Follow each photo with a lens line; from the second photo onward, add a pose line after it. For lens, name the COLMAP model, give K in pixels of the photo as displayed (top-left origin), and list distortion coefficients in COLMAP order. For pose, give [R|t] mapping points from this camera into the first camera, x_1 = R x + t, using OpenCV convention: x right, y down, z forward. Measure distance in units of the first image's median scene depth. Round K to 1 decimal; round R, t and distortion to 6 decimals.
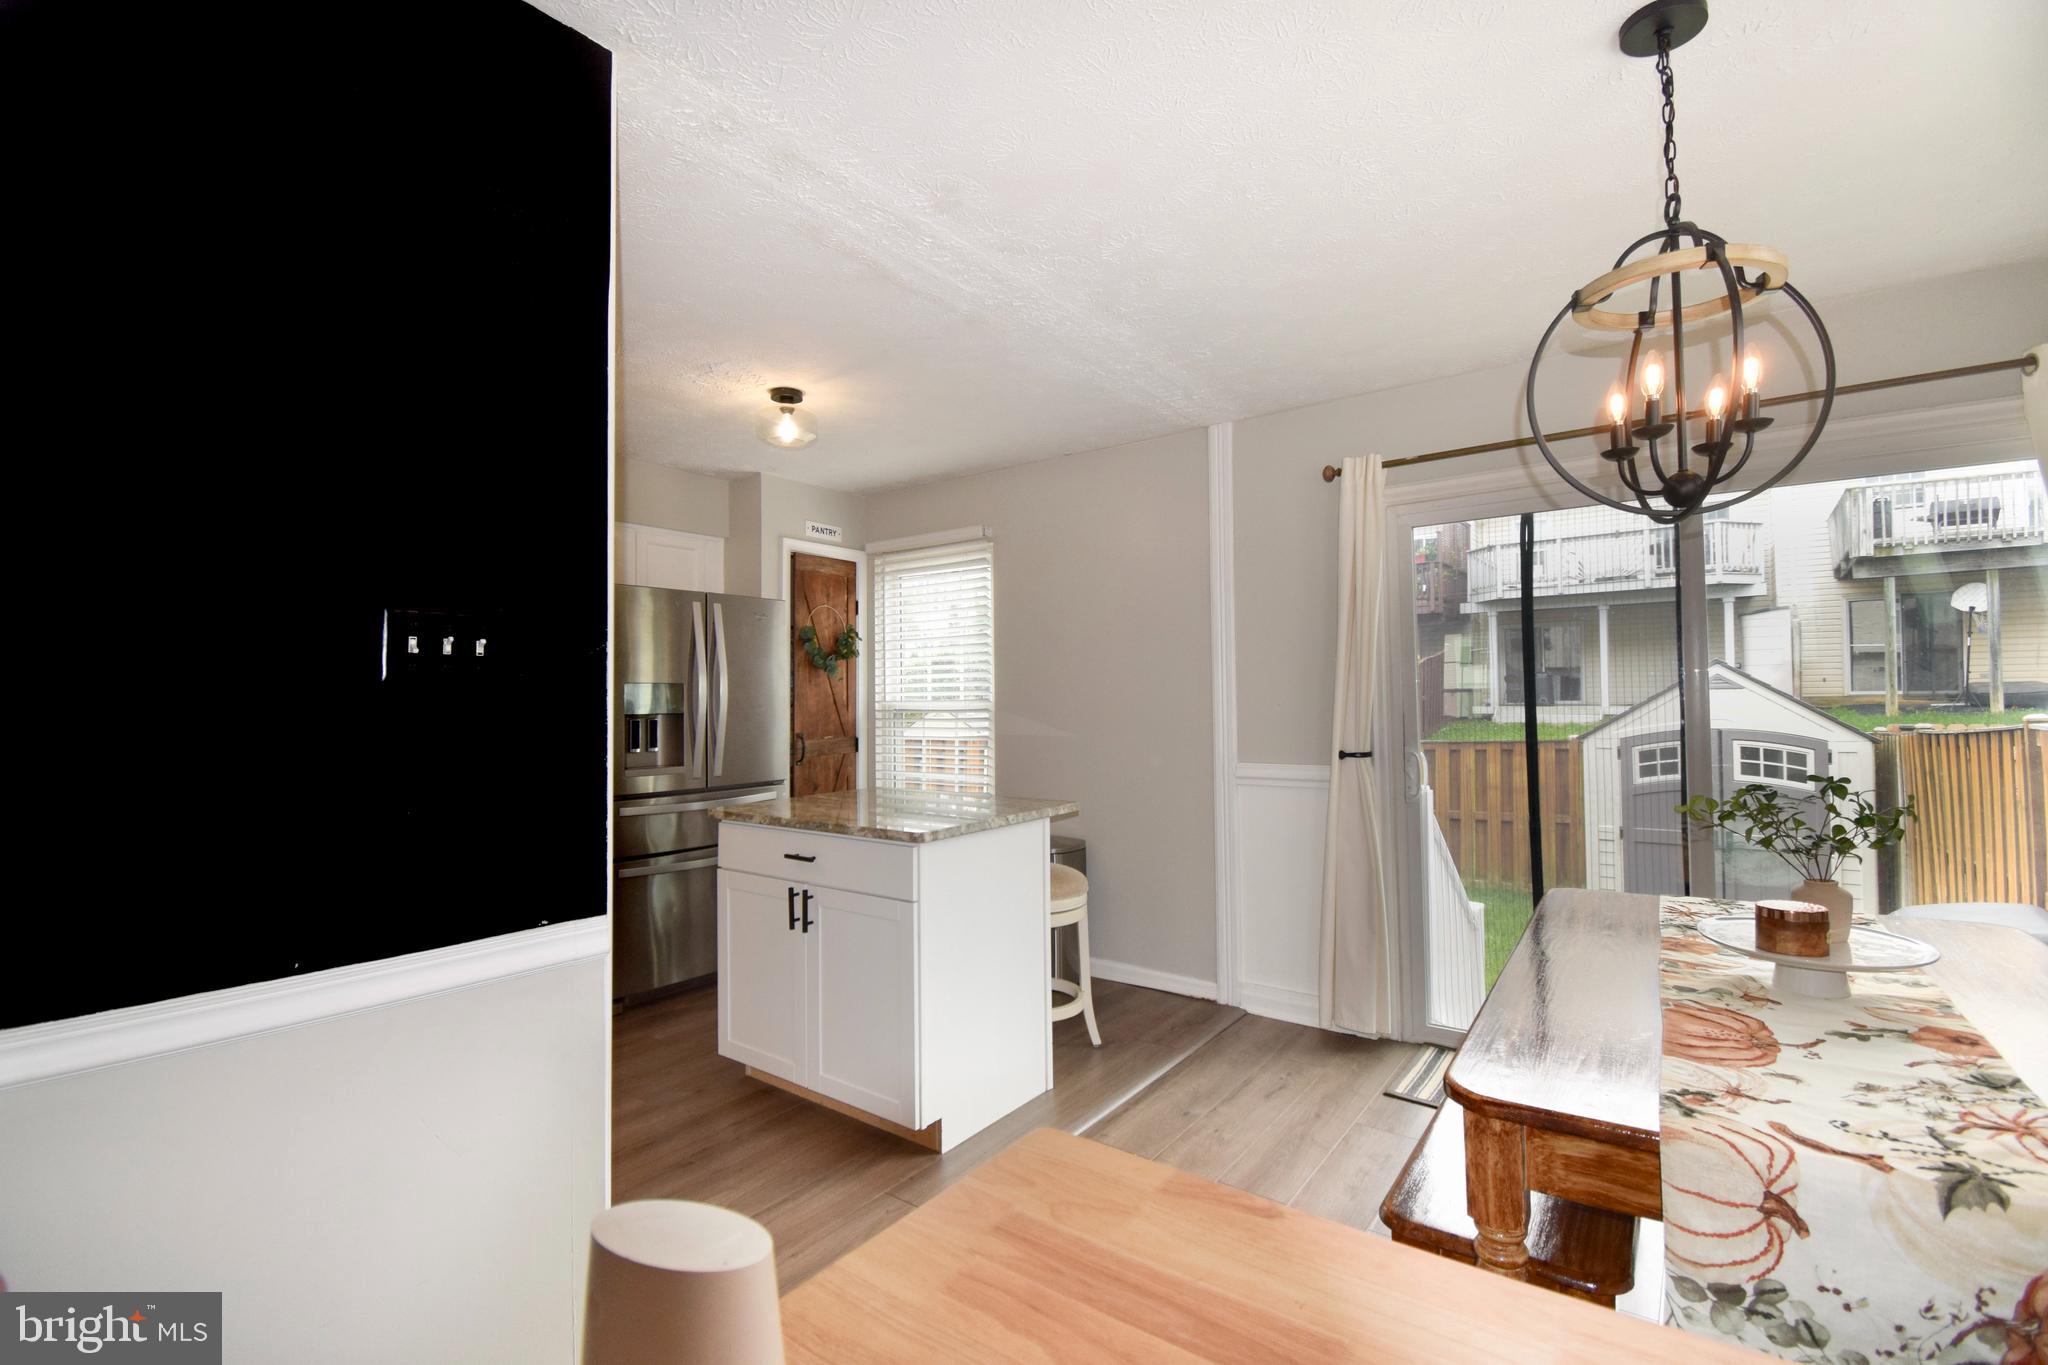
lens RADIAL K [[899.7, 0, 1016.9], [0, 899.7, 675.0], [0, 0, 1]] dist [0.027269, -0.032427]
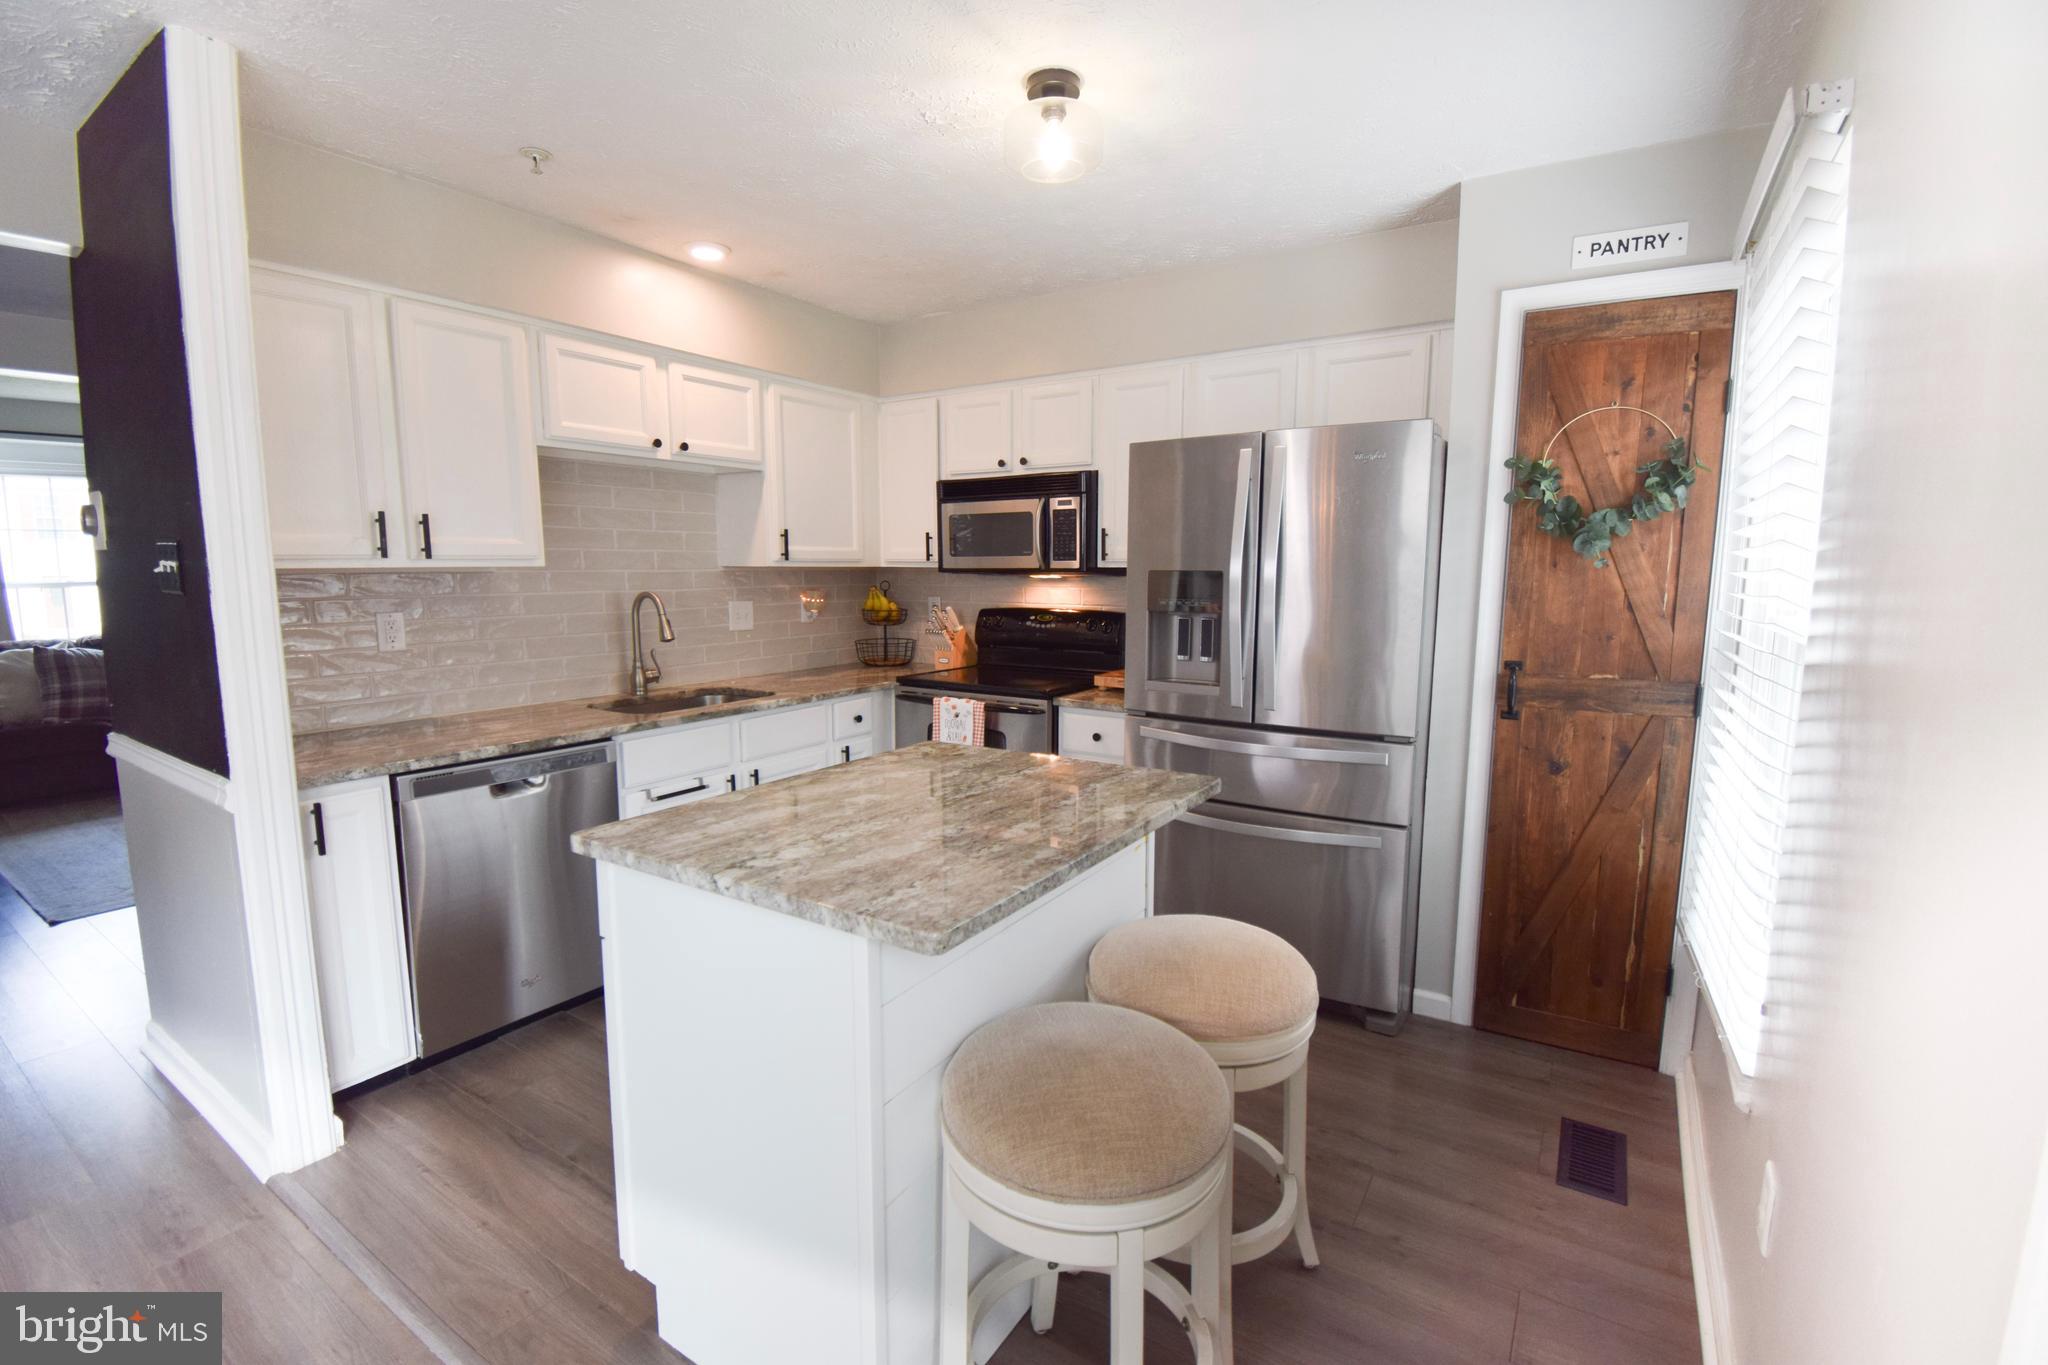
lens RADIAL K [[899.7, 0, 1016.9], [0, 899.7, 675.0], [0, 0, 1]] dist [0.027269, -0.032427]
pose [[0.071359, 0.129980, -0.988945, 0.266760], [0.022017, 0.991026, 0.131842, -0.004920], [0.997208, -0.031182, 0.067857, 0.648703]]
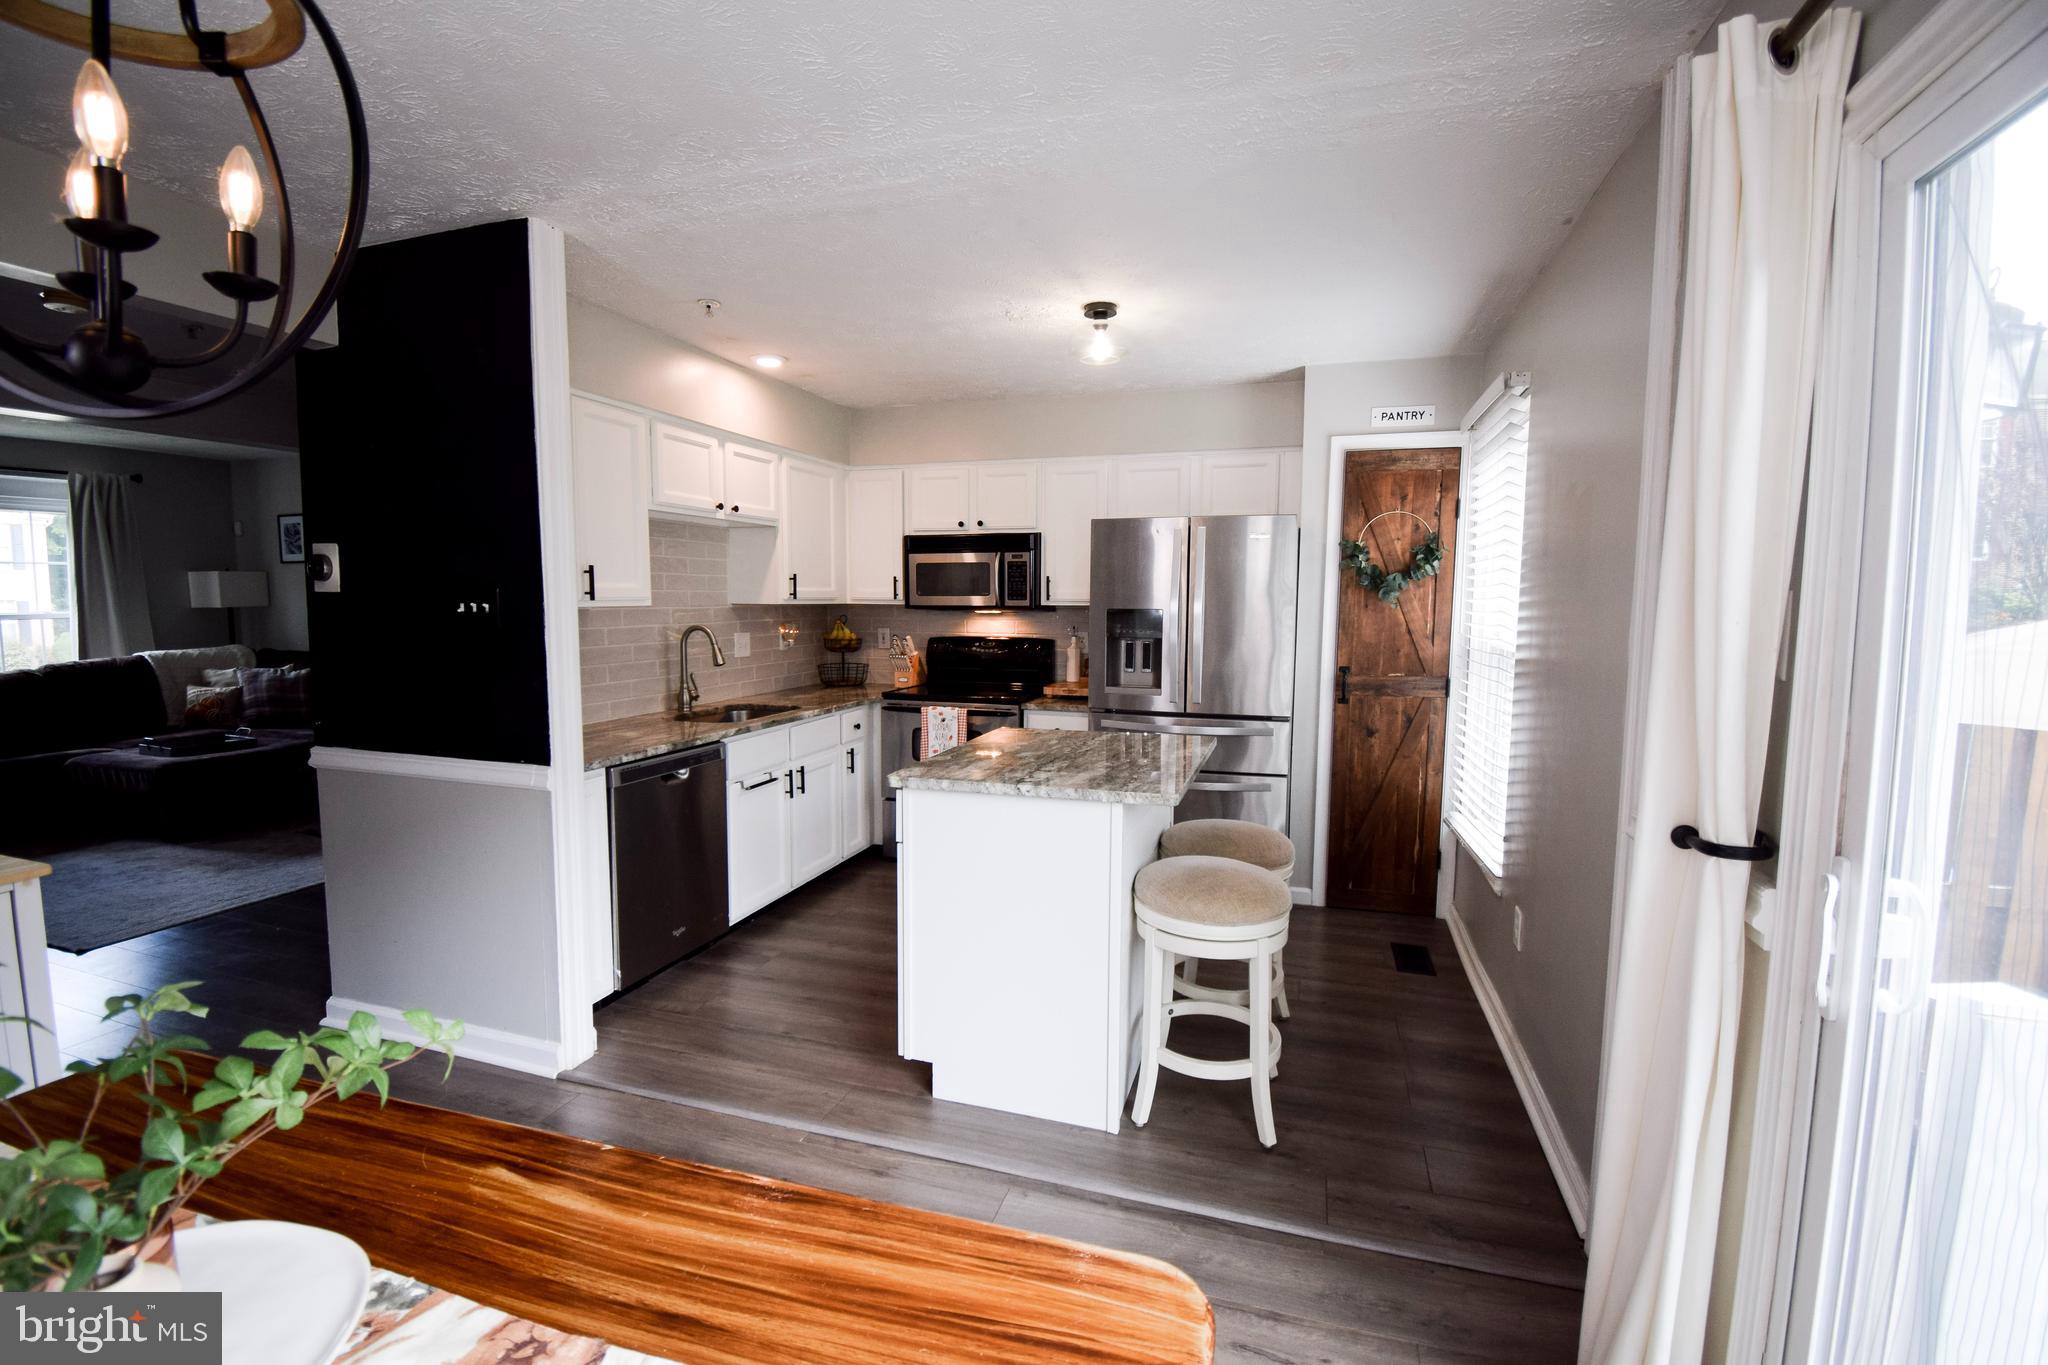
lens RADIAL K [[899.7, 0, 1016.9], [0, 899.7, 675.0], [0, 0, 1]] dist [0.027269, -0.032427]
pose [[0.330662, 0.092889, -0.939167, 0.449414], [0.014459, 0.994529, 0.103455, -0.020089], [0.943638, -0.047788, 0.327510, 0.413665]]
